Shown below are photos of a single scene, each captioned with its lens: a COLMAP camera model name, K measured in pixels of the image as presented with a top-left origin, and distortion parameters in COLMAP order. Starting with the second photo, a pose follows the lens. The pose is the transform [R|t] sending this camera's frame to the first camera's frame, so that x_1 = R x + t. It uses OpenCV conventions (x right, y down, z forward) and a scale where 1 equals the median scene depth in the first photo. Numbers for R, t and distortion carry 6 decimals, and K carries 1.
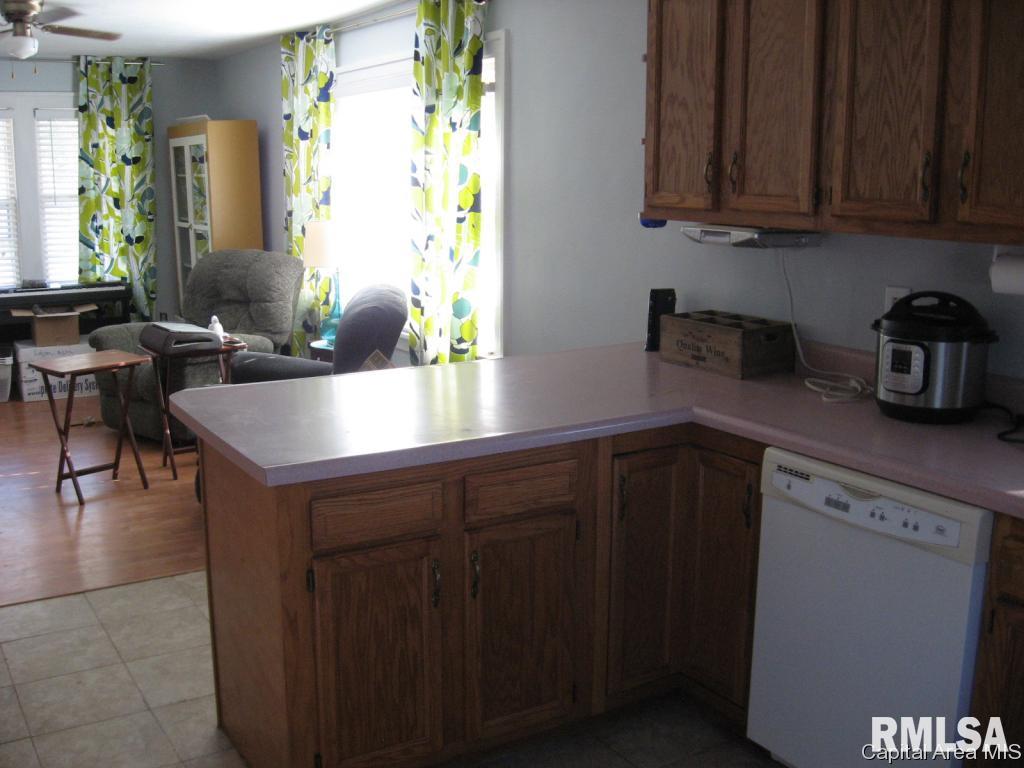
lens RADIAL K [[1076.6, 0, 511.8], [0, 1076.6, 382.8], [0, 0, 1]] dist [-0.092758, 0.000000]
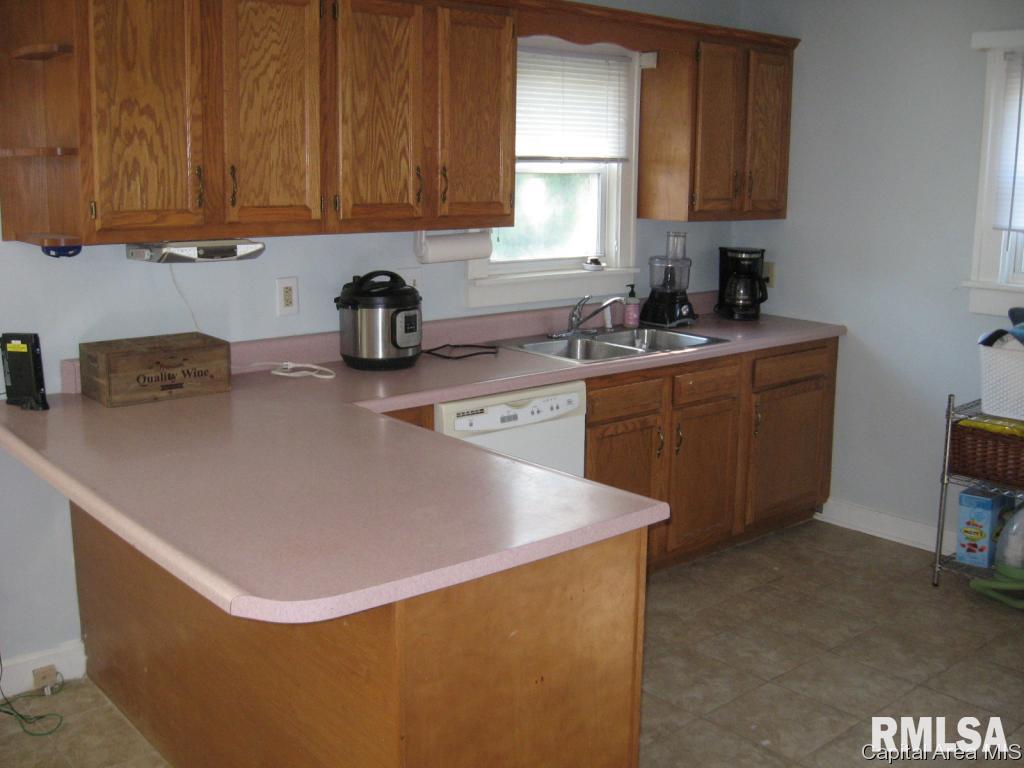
lens RADIAL K [[1076.6, 0, 511.9], [0, 1076.6, 384.0], [0, 0, 1]] dist [-0.092758, 0.000000]
pose [[-0.149041, -0.199116, 0.968576, -0.898951], [0.185711, 0.956450, 0.225200, -0.210519], [-0.971235, 0.213439, -0.105572, 0.958759]]
